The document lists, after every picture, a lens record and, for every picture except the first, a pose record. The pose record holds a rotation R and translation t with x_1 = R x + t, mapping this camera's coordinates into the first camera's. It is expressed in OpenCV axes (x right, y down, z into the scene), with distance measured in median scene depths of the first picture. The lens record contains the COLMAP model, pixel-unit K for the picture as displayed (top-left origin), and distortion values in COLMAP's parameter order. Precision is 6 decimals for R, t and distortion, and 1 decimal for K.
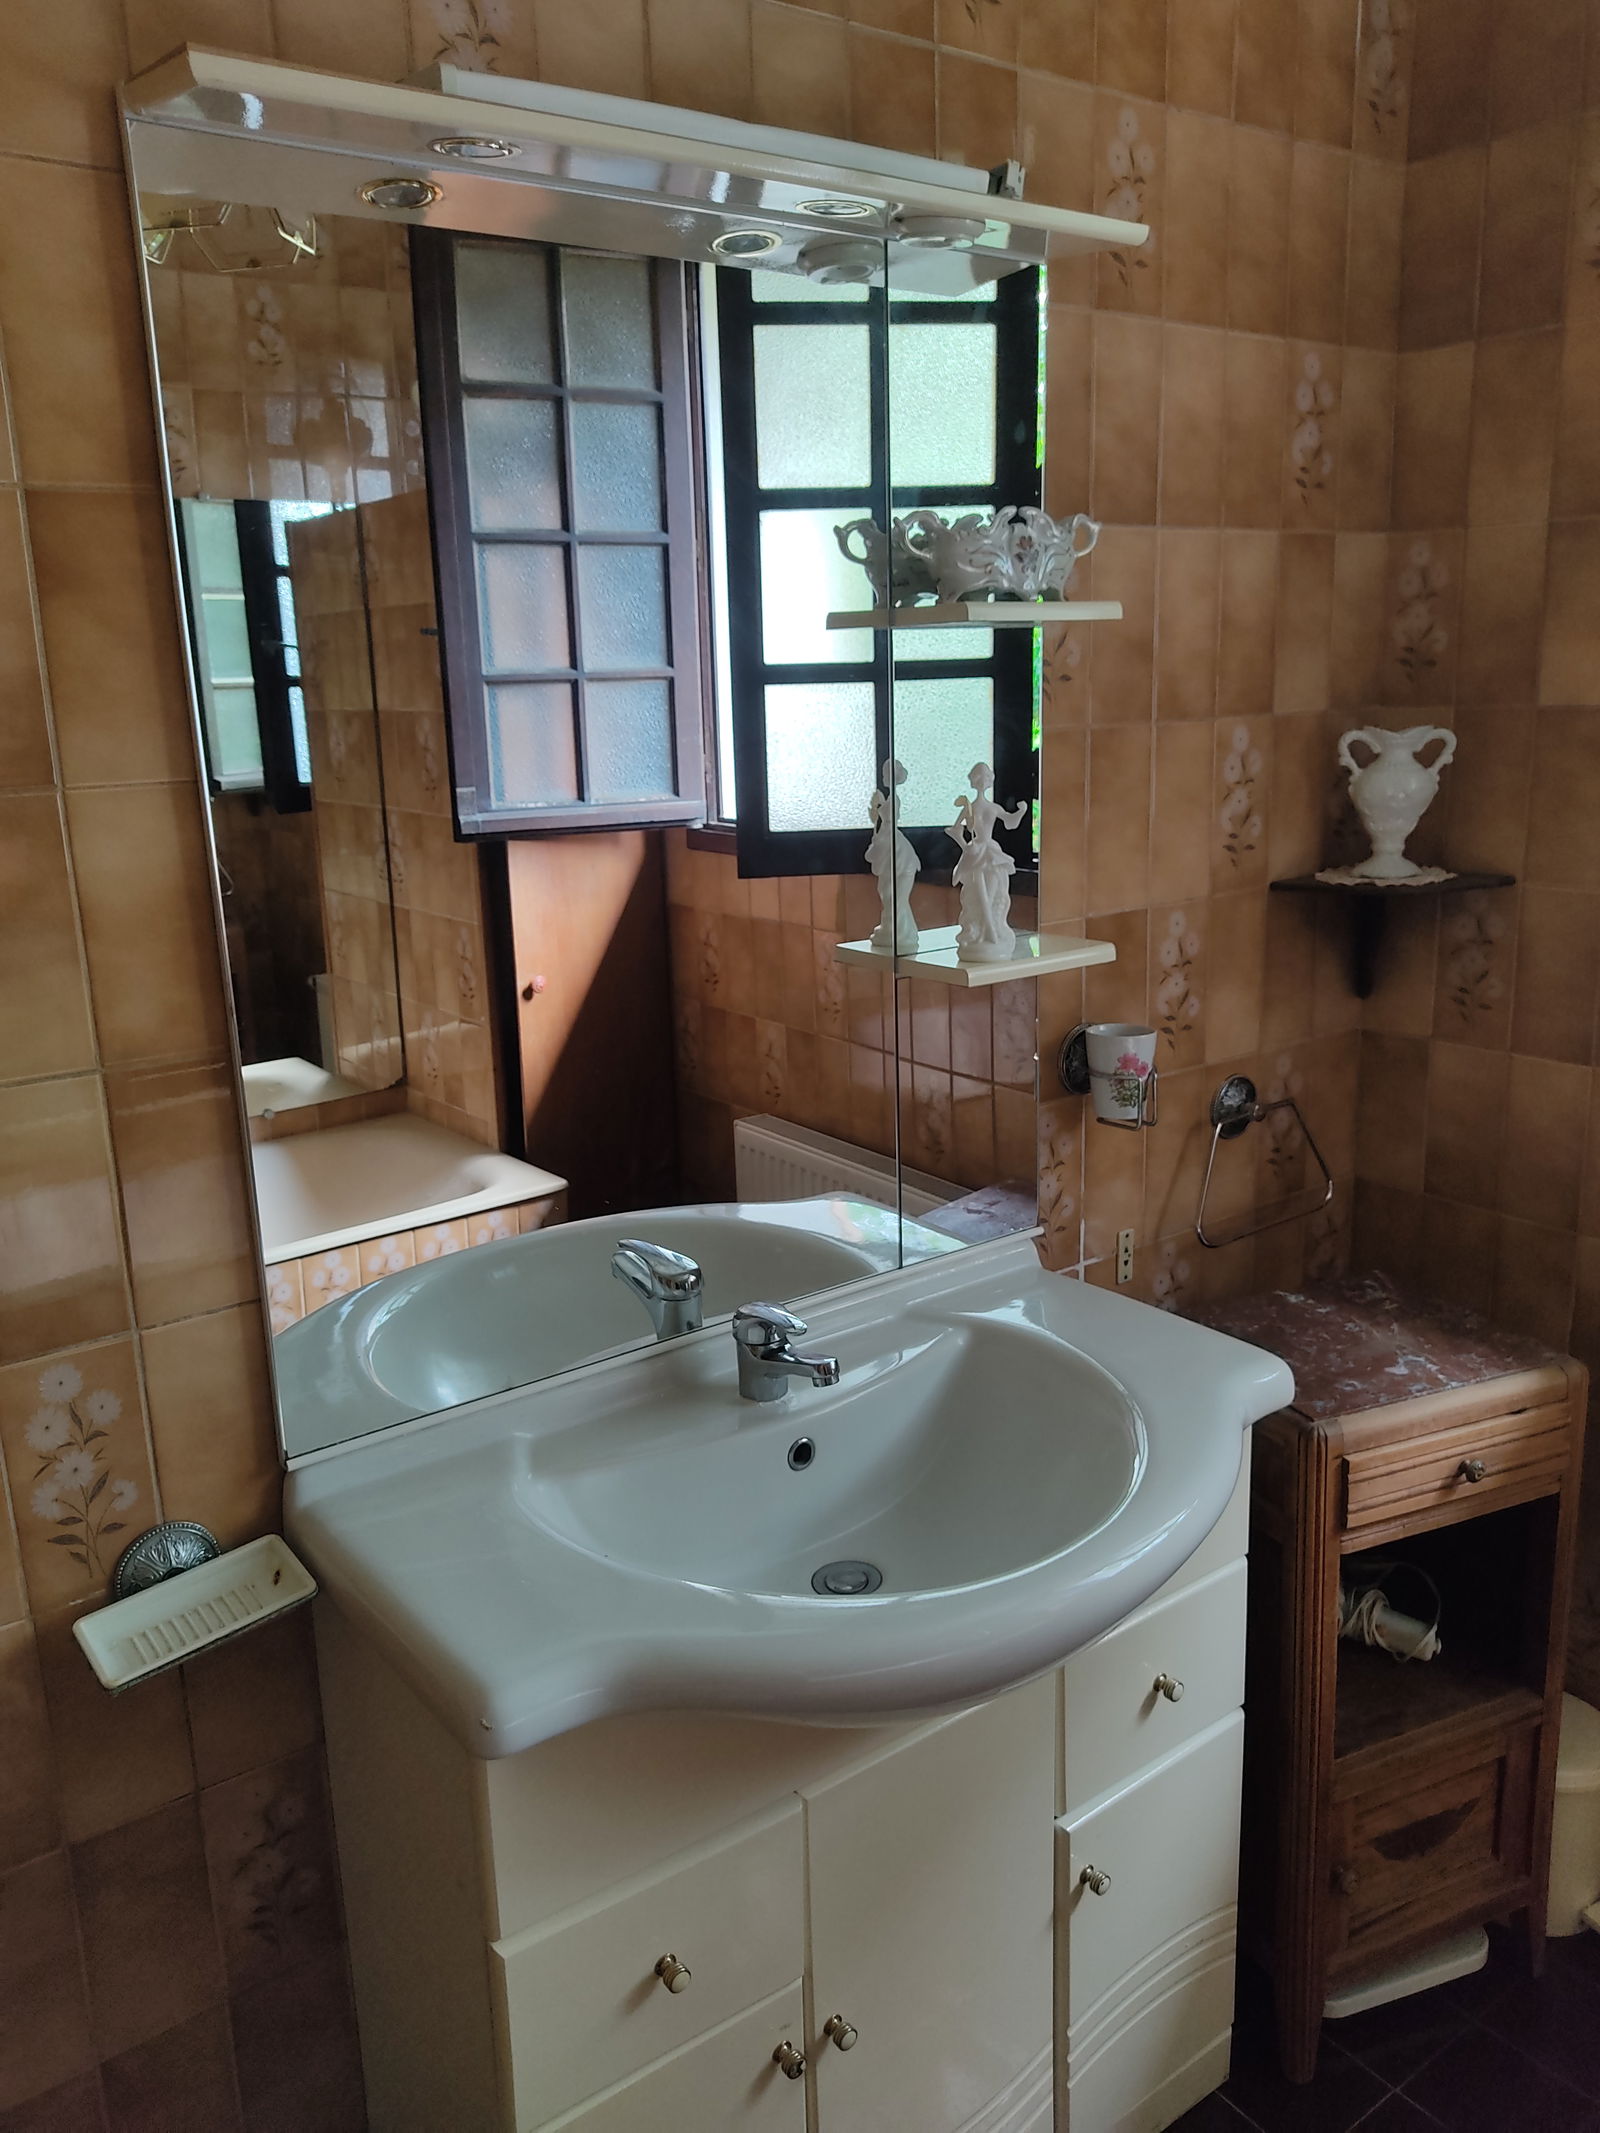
lens RADIAL K [[1612.2, 0, 802.9], [0, 1612.2, 1067.4], [0, 0, 1]] dist [-0.002261, 0.000897]
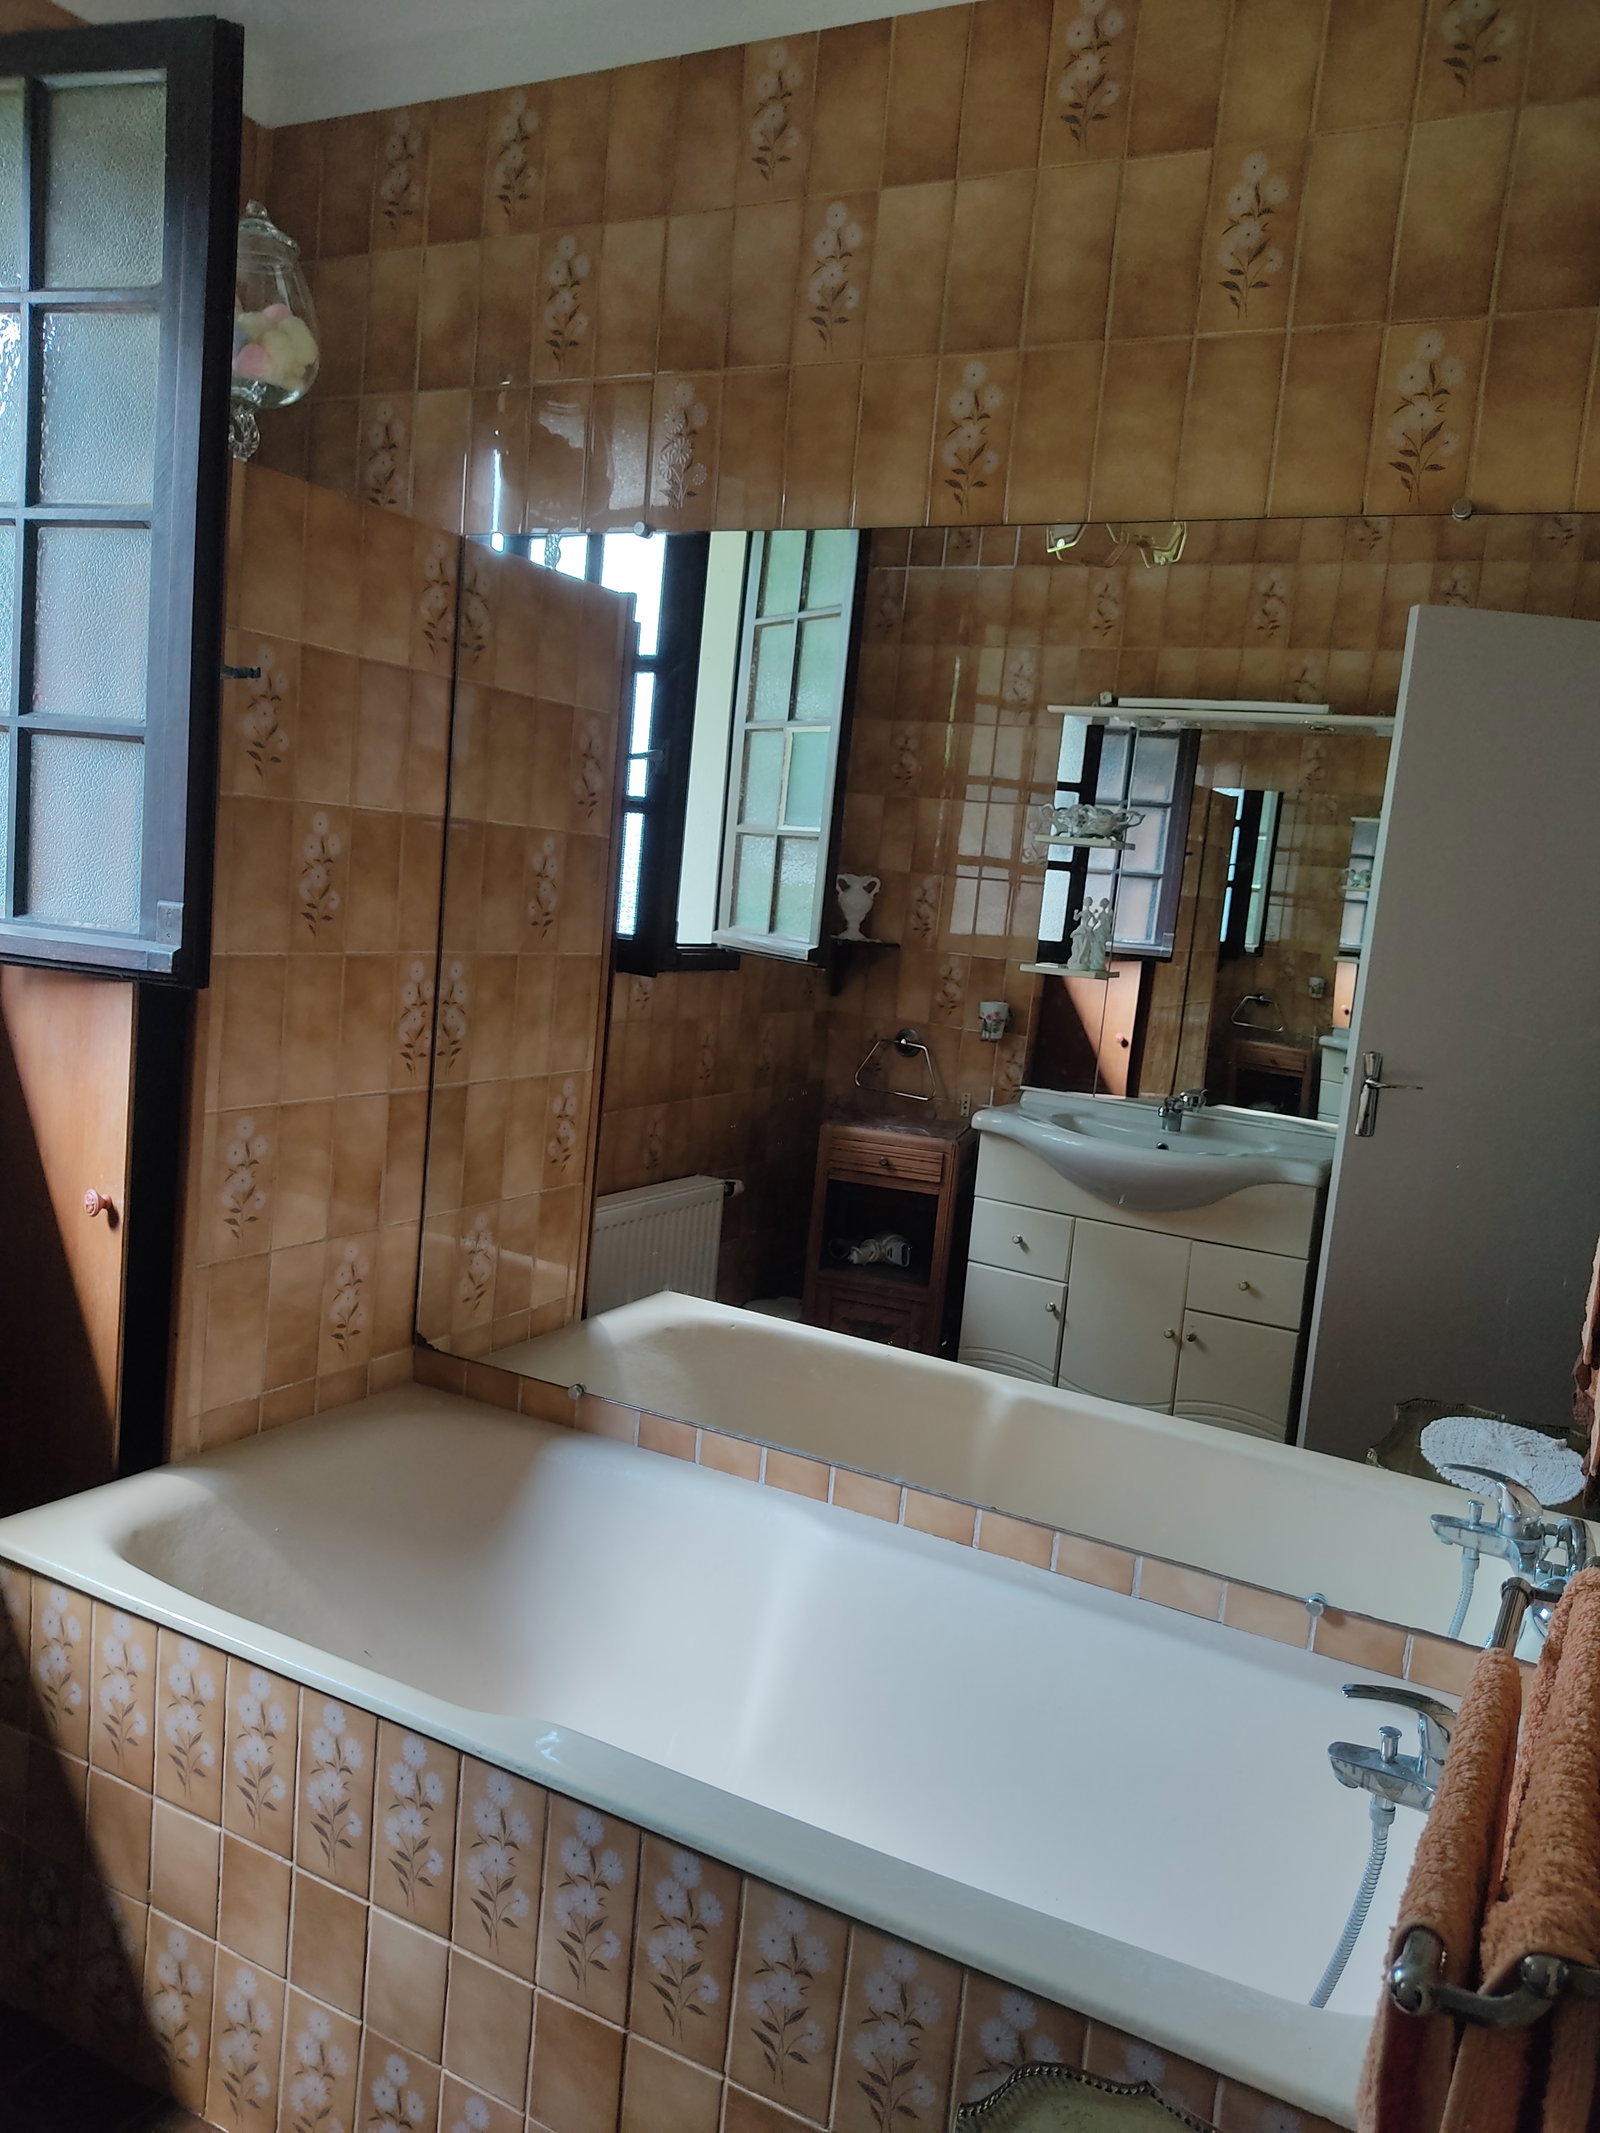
lens RADIAL K [[1612.2, 0, 801.4], [0, 1612.2, 1068.3], [0, 0, 1]] dist [-0.002261, 0.000897]
pose [[-0.433473, -0.147400, 0.889030, -1.148189], [0.100992, 0.972372, 0.210459, -0.291975], [-0.895490, 0.181013, -0.406611, 1.378504]]
